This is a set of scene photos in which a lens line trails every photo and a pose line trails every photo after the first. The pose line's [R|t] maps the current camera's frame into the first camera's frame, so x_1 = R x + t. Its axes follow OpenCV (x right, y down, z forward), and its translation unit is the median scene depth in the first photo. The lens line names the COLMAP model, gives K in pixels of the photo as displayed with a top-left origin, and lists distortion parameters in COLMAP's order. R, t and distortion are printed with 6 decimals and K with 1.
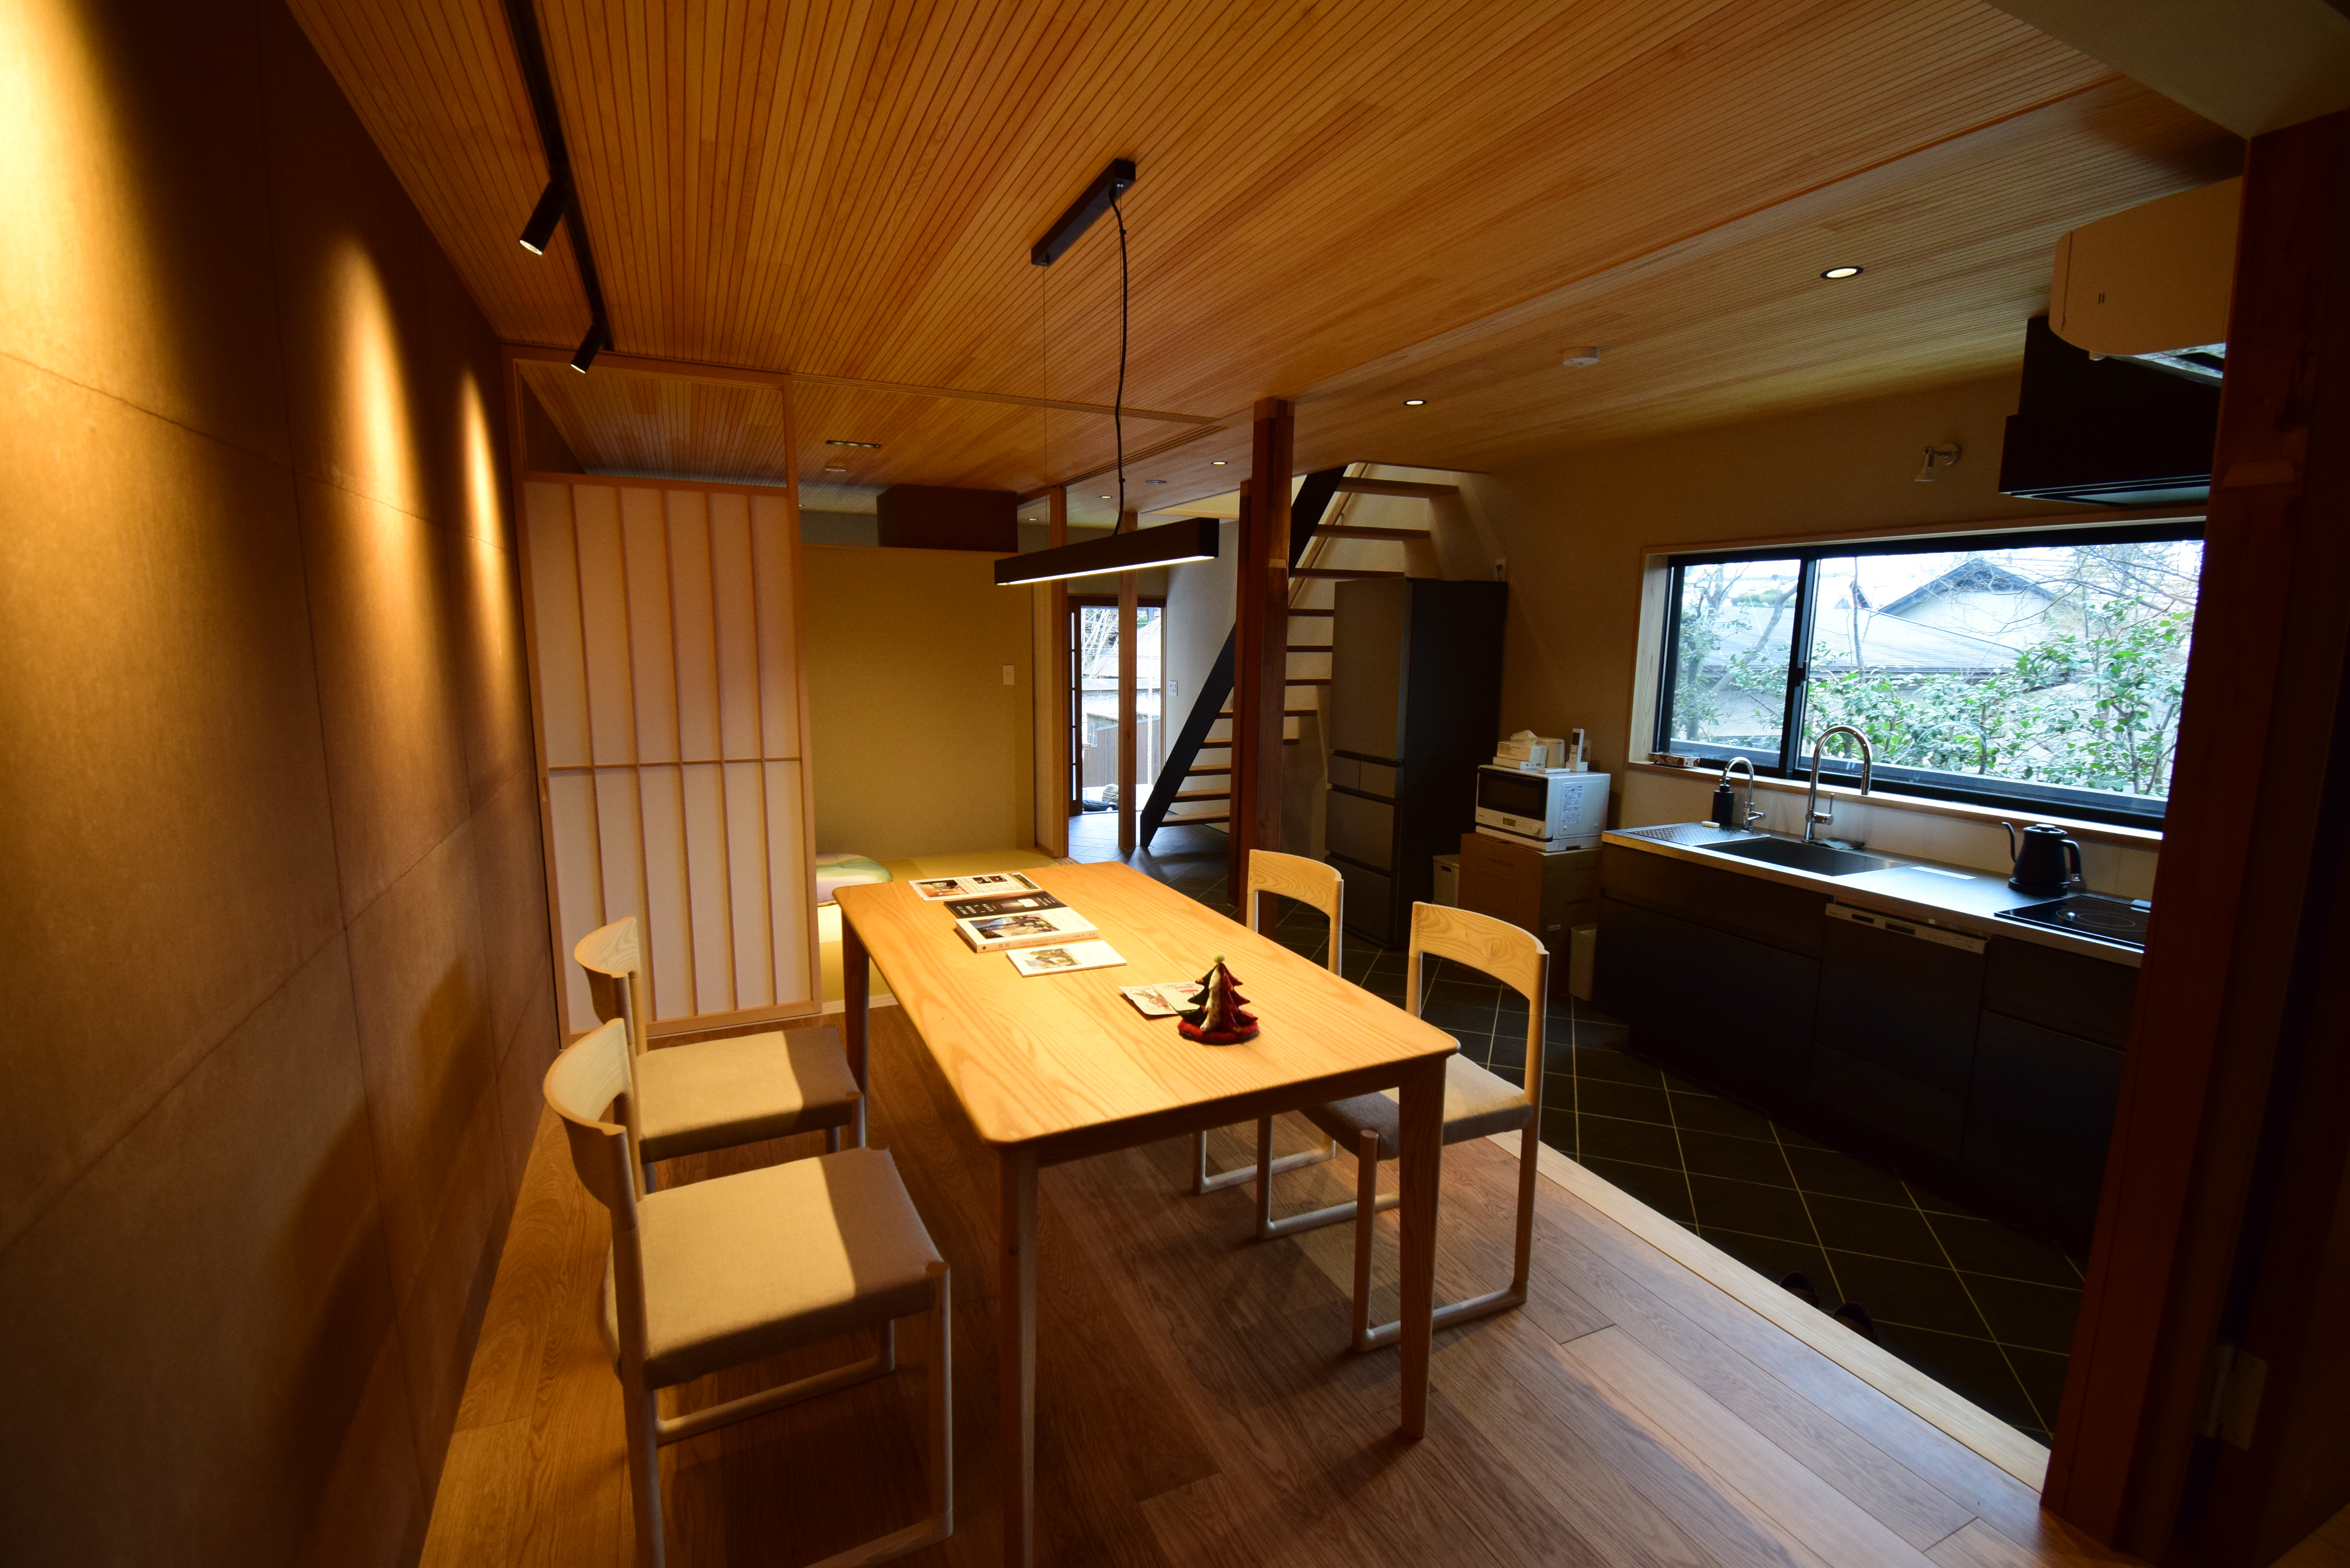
lens RADIAL K [[1039.6, 0, 1187.8], [0, 1039.6, 795.1], [0, 0, 1]] dist [0.020432, -0.025312]
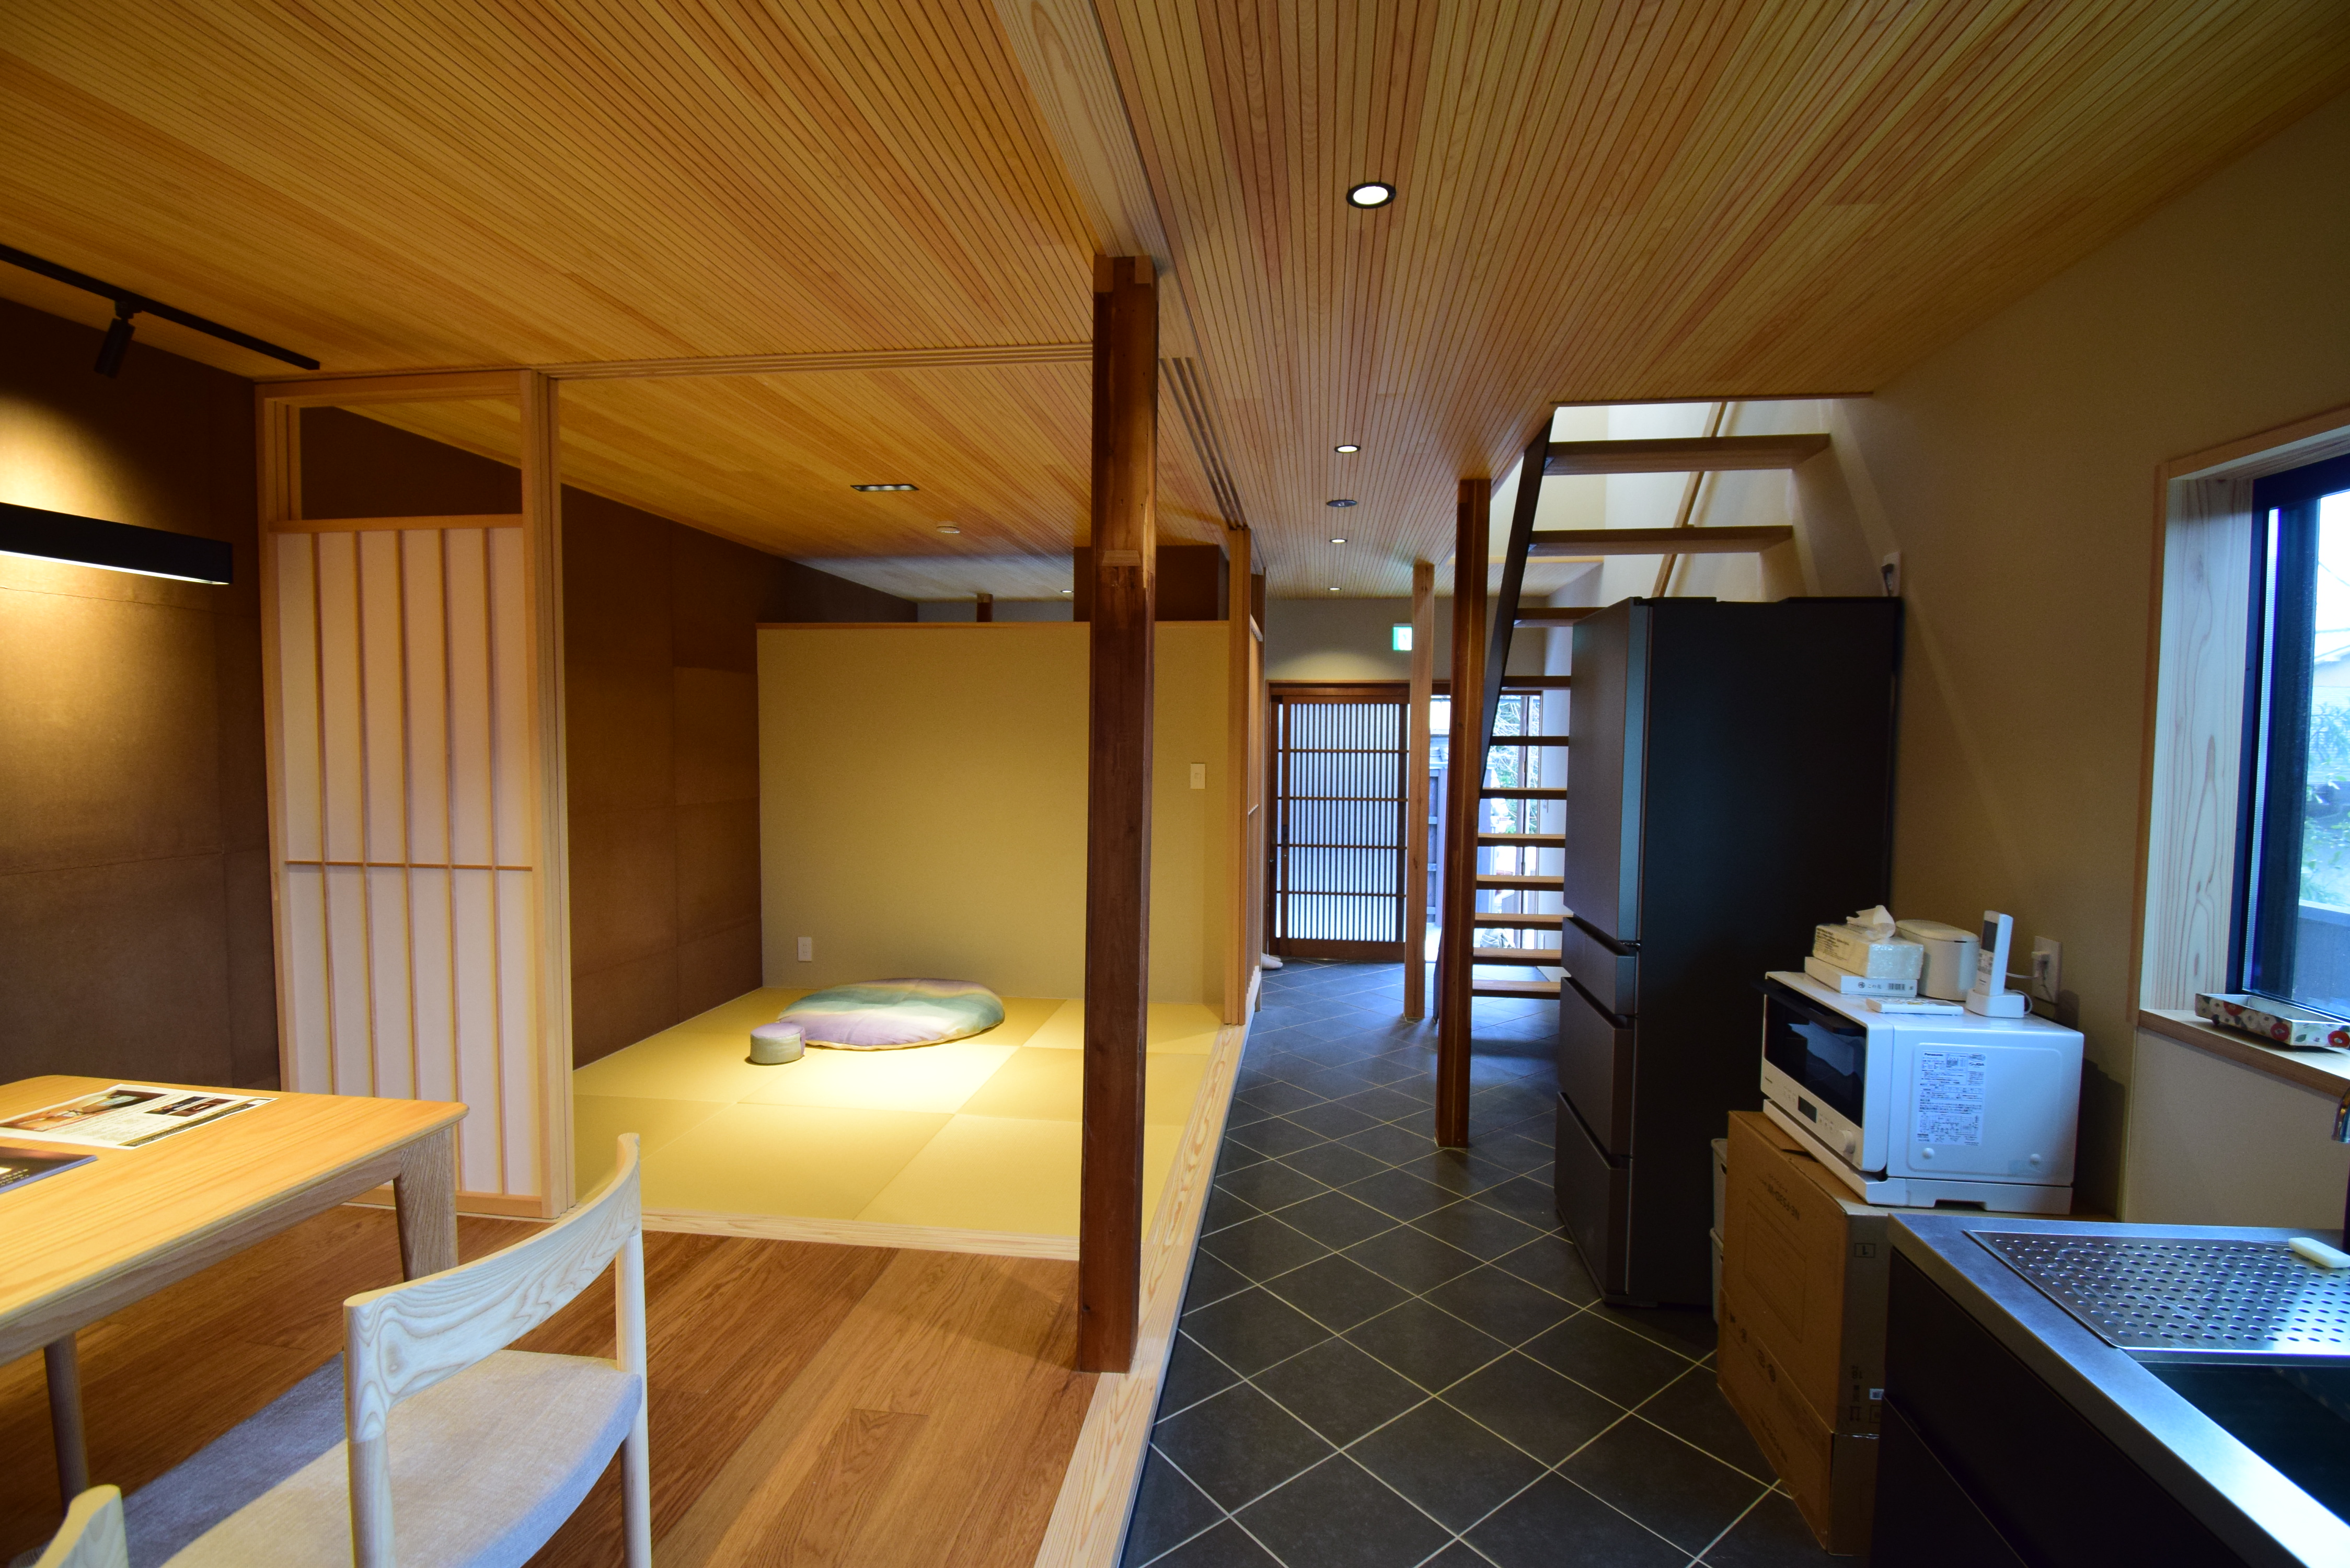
lens RADIAL K [[1039.6, 0, 1187.8], [0, 1039.6, 795.1], [0, 0, 1]] dist [0.020432, -0.025312]
pose [[0.841622, 0.025009, -0.539488, 0.334593], [-0.082876, 0.993076, -0.083254, -0.050123], [0.533671, 0.114779, 0.837867, 0.483841]]
